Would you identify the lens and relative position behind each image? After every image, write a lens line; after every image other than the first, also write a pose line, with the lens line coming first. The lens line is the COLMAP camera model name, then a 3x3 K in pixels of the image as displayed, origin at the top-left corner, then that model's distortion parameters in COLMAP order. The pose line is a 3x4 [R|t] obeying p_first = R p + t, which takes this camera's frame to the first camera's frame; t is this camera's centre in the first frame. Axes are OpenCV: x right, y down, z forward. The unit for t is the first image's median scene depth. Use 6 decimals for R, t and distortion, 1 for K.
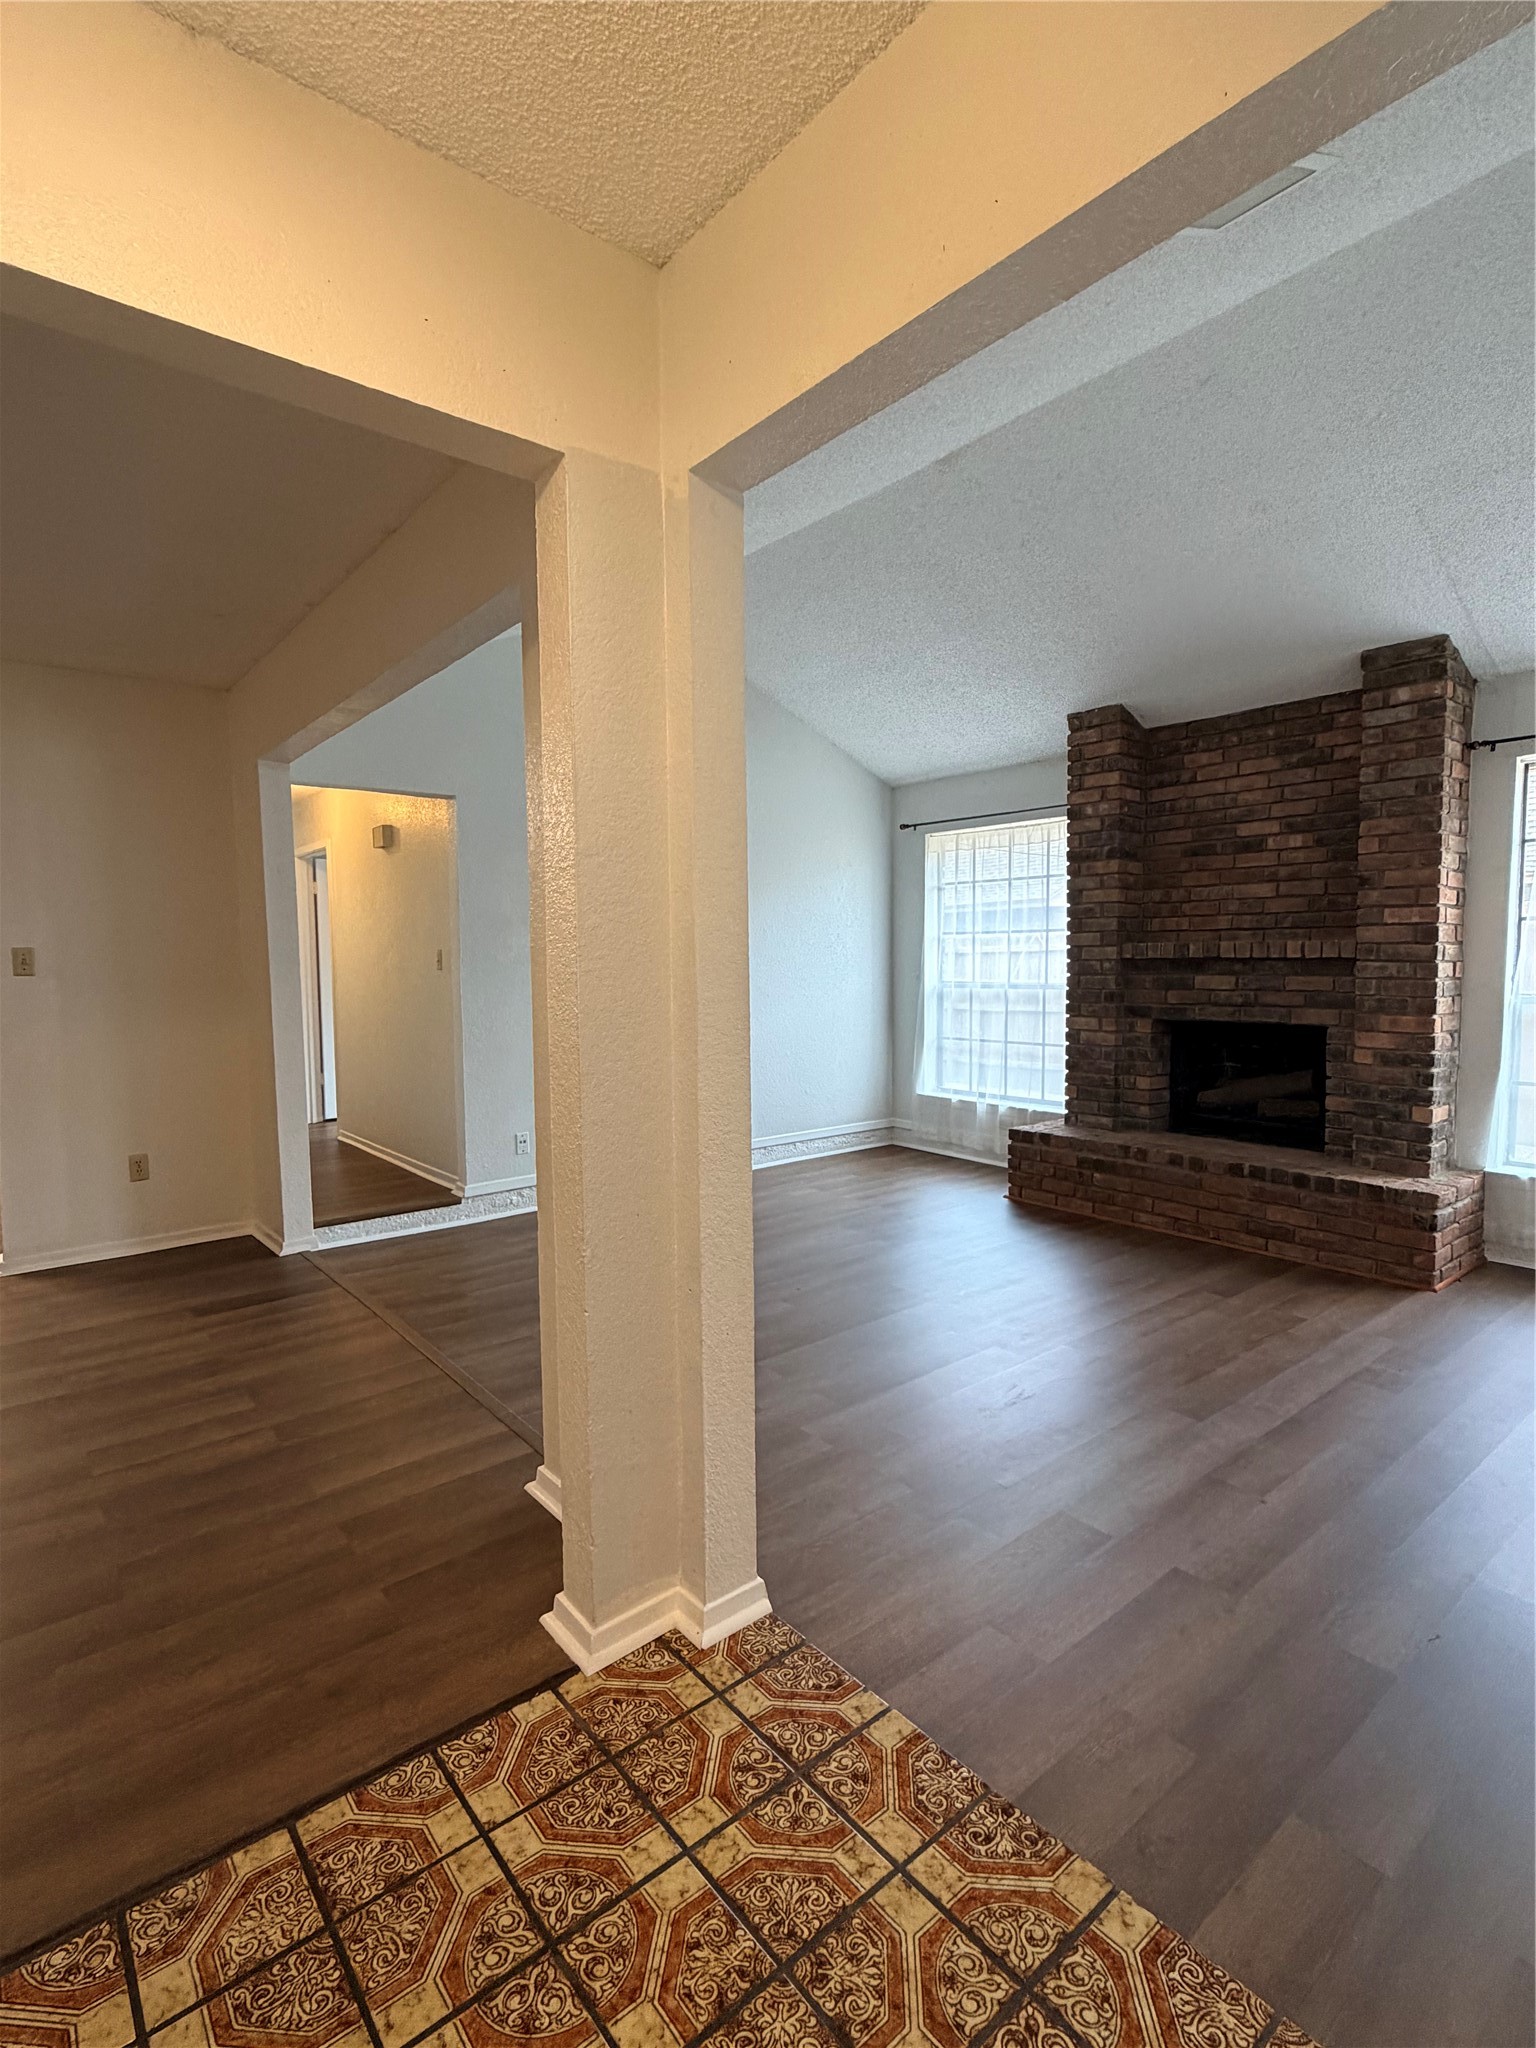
lens RADIAL K [[1005.3, 0, 770.3], [0, 1005.3, 1031.8], [0, 0, 1]] dist [-0.002174, 0.000185]
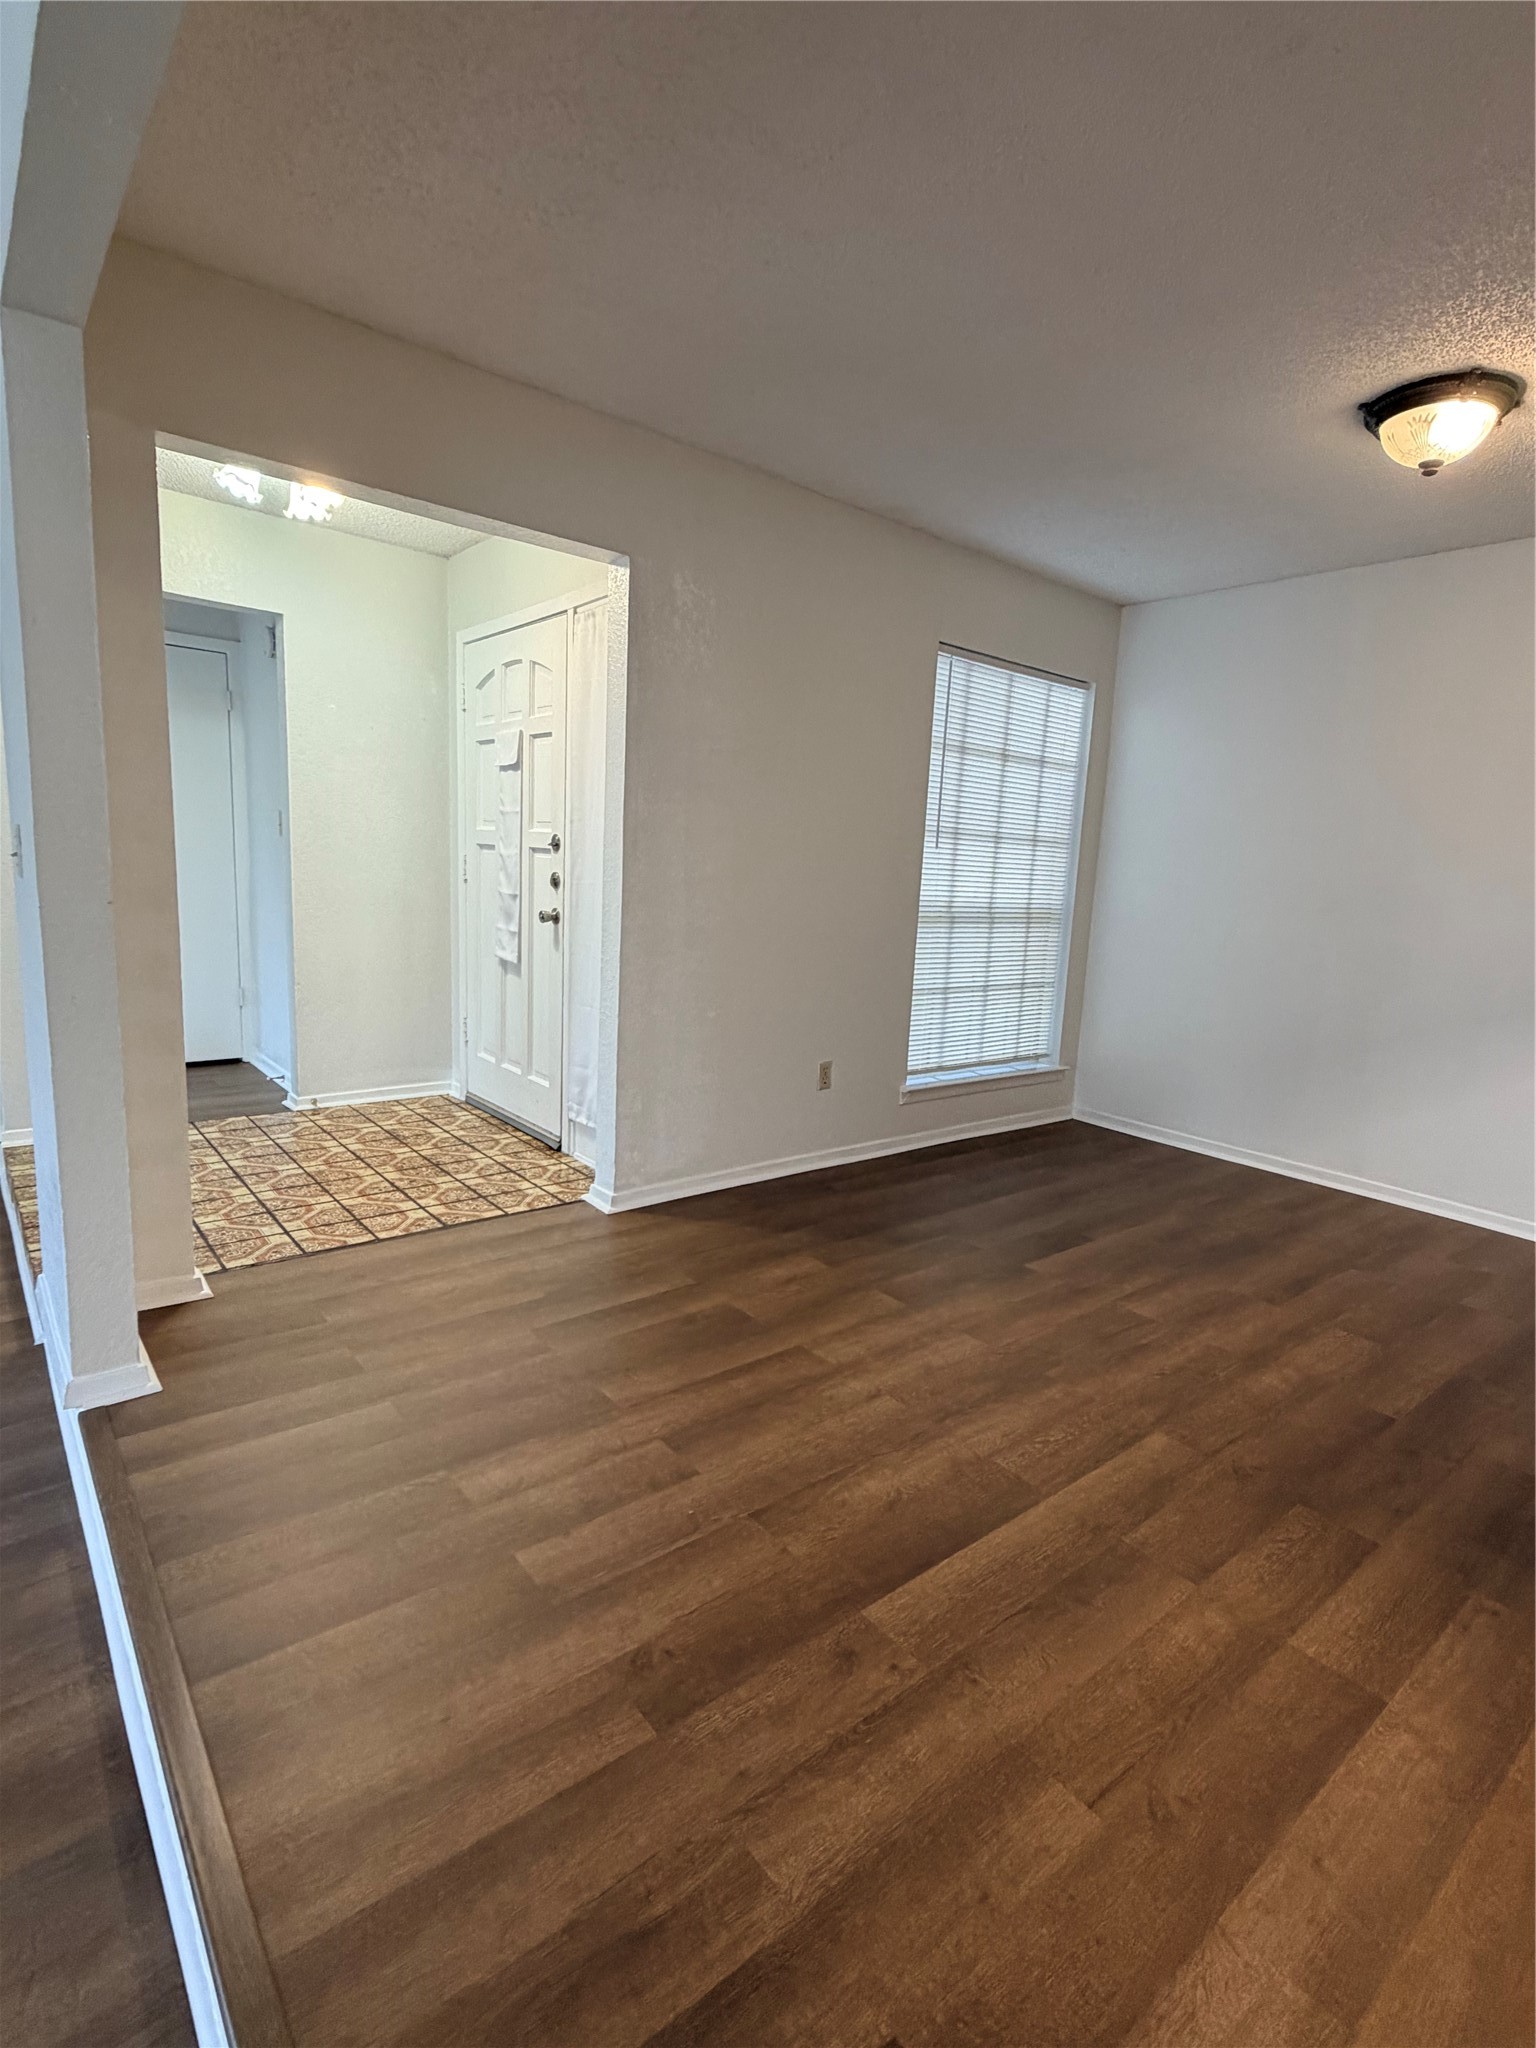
lens RADIAL K [[1005.3, 0, 770.3], [0, 1005.3, 1031.8], [0, 0, 1]] dist [-0.002174, 0.000185]
pose [[-0.999020, -0.042311, -0.012981, -1.160334], [-0.044205, 0.968209, 0.246207, -0.169715], [0.002152, 0.246539, -0.969130, 2.717133]]
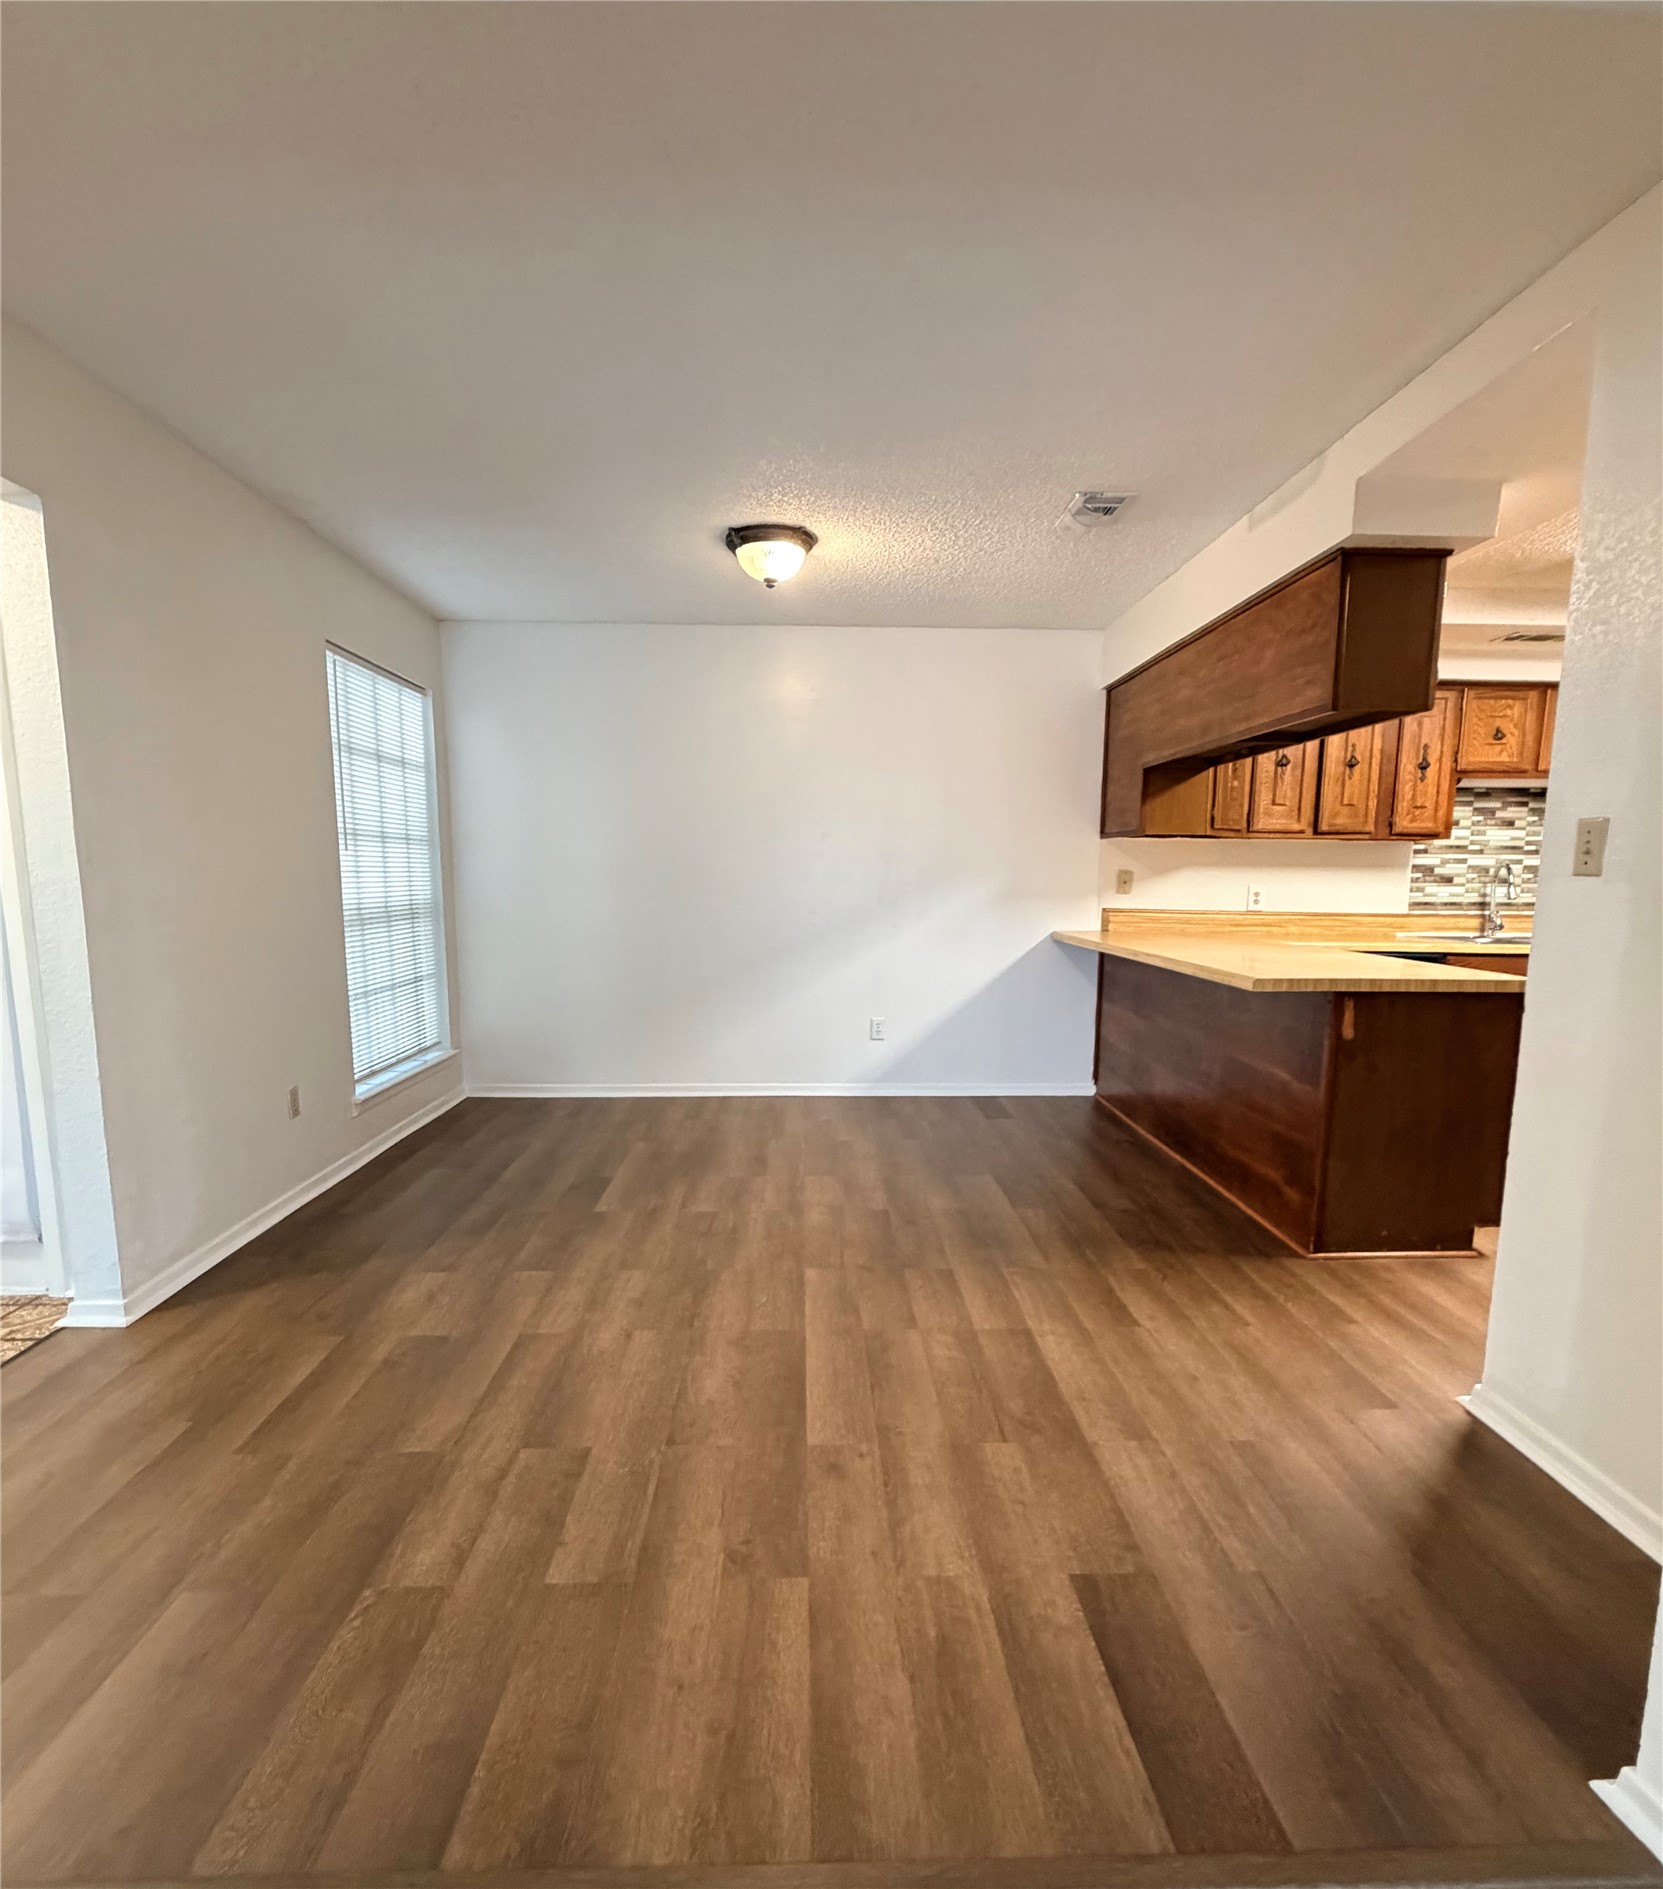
lens RADIAL K [[971.2, 0, 836.3], [0, 971.2, 1007.6], [0, 0, 1]] dist [-0.001285, -0.001469]
pose [[-0.603956, 0.117319, -0.788336, -0.351689], [-0.061074, 0.979387, 0.192541, -0.166301], [0.794674, 0.164433, -0.584341, 2.555314]]
